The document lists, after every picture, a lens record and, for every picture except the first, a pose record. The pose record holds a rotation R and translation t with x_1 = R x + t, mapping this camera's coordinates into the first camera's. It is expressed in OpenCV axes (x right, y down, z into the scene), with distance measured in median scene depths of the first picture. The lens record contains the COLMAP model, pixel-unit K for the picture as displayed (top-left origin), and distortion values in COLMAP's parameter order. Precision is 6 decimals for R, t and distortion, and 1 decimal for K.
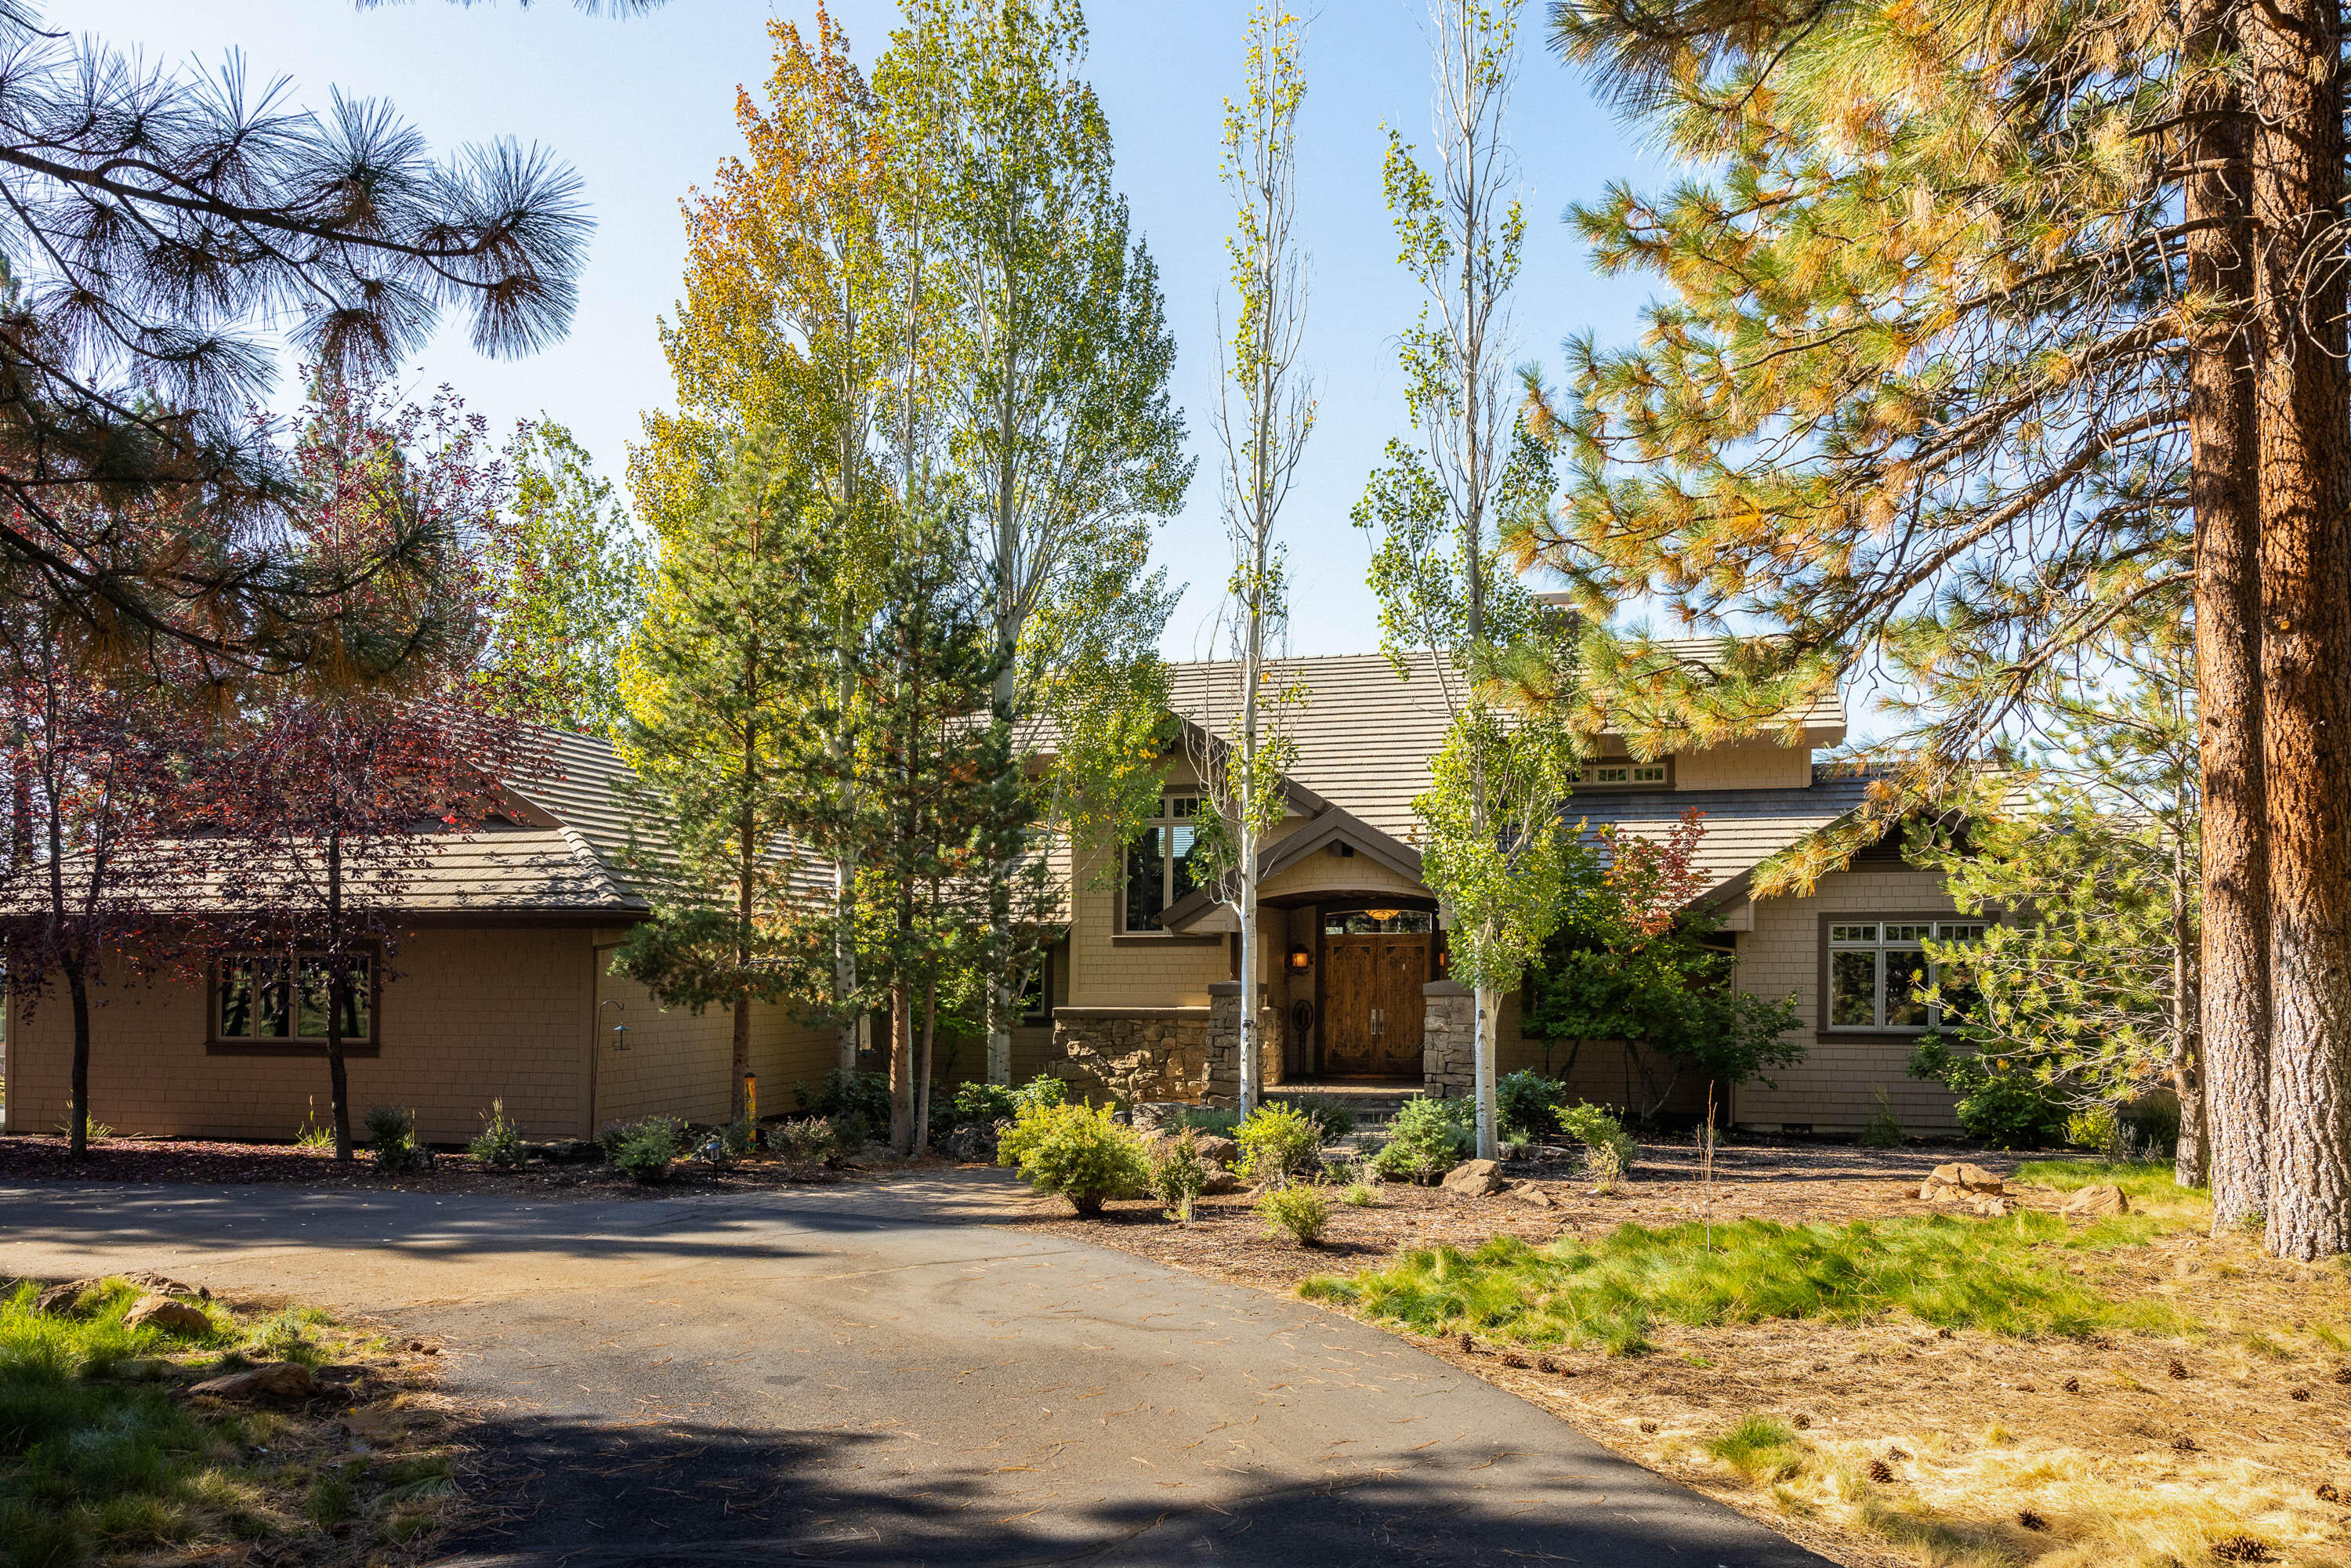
lens RADIAL K [[1646.4, 0, 1175.5], [0, 1646.4, 784.0], [0, 0, 1]] dist [-0.001394, -0.000168]
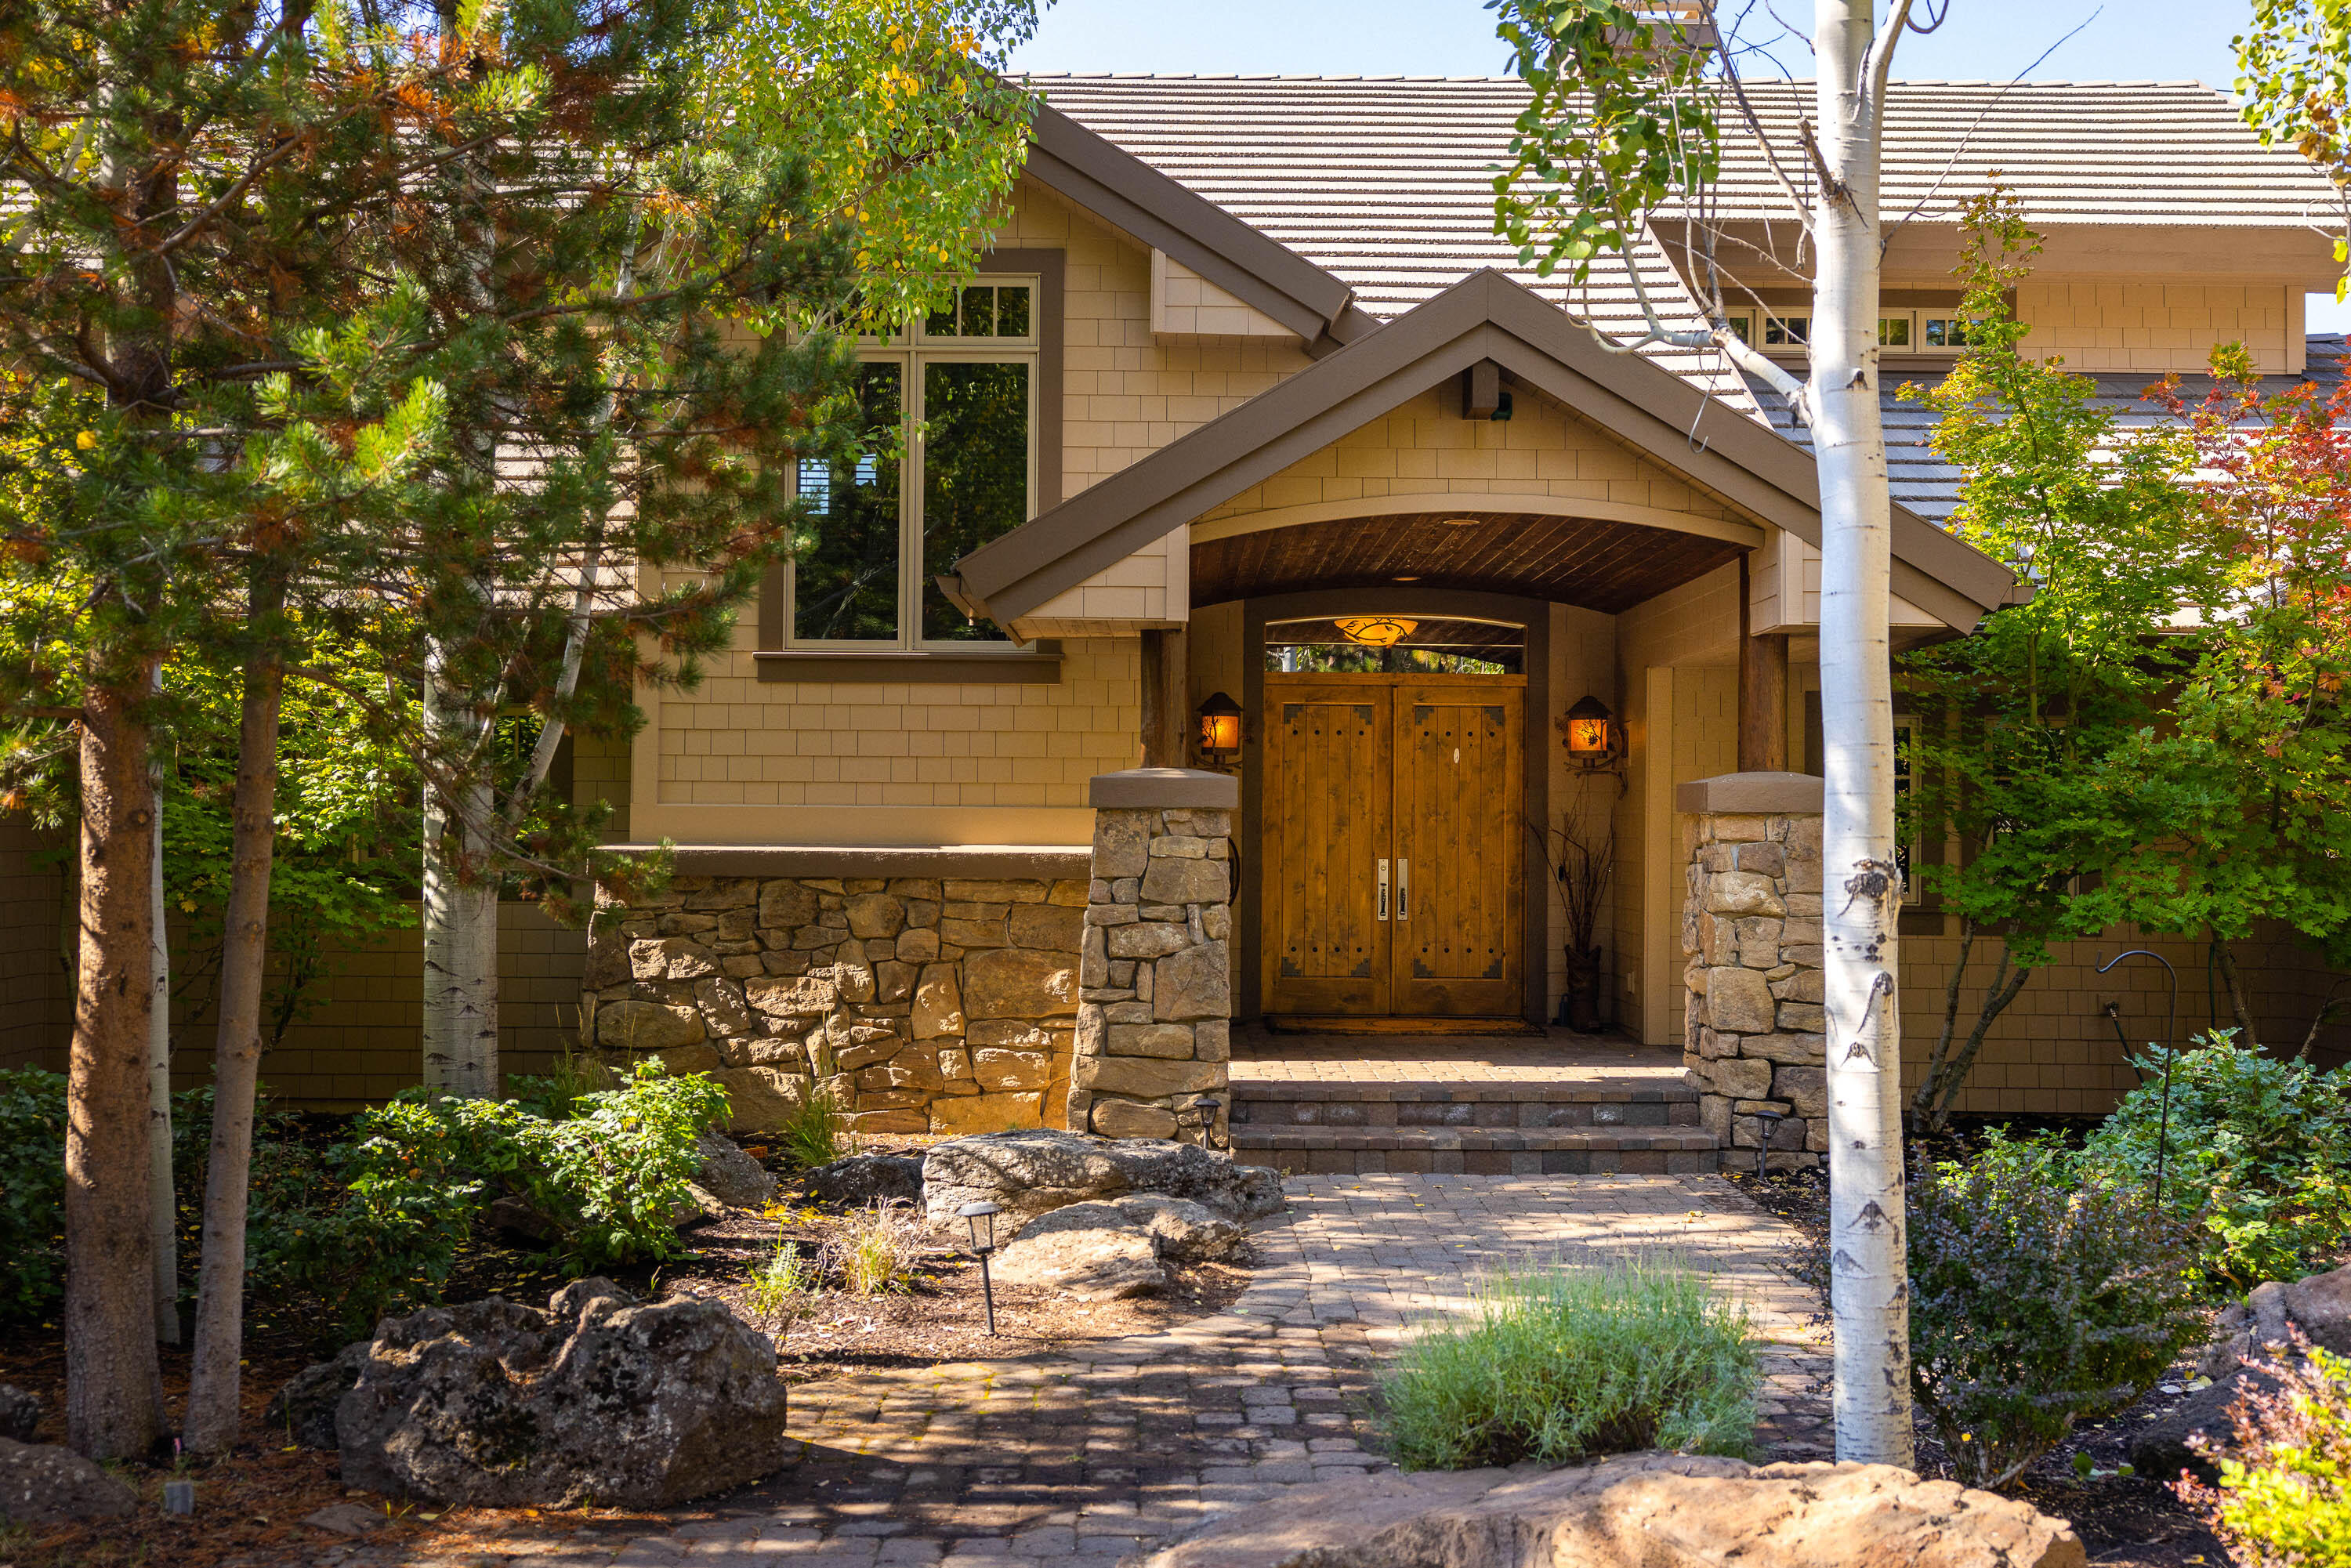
lens RADIAL K [[2385.5, 0, 1175.5], [0, 2385.5, 784.0], [0, 0, 1]] dist [-0.007858, -0.005635]
pose [[0.969360, 0.014677, 0.245204, -0.078944], [-0.038243, 0.995059, 0.091624, 0.072000], [-0.242648, -0.098194, 0.965132, 0.483159]]
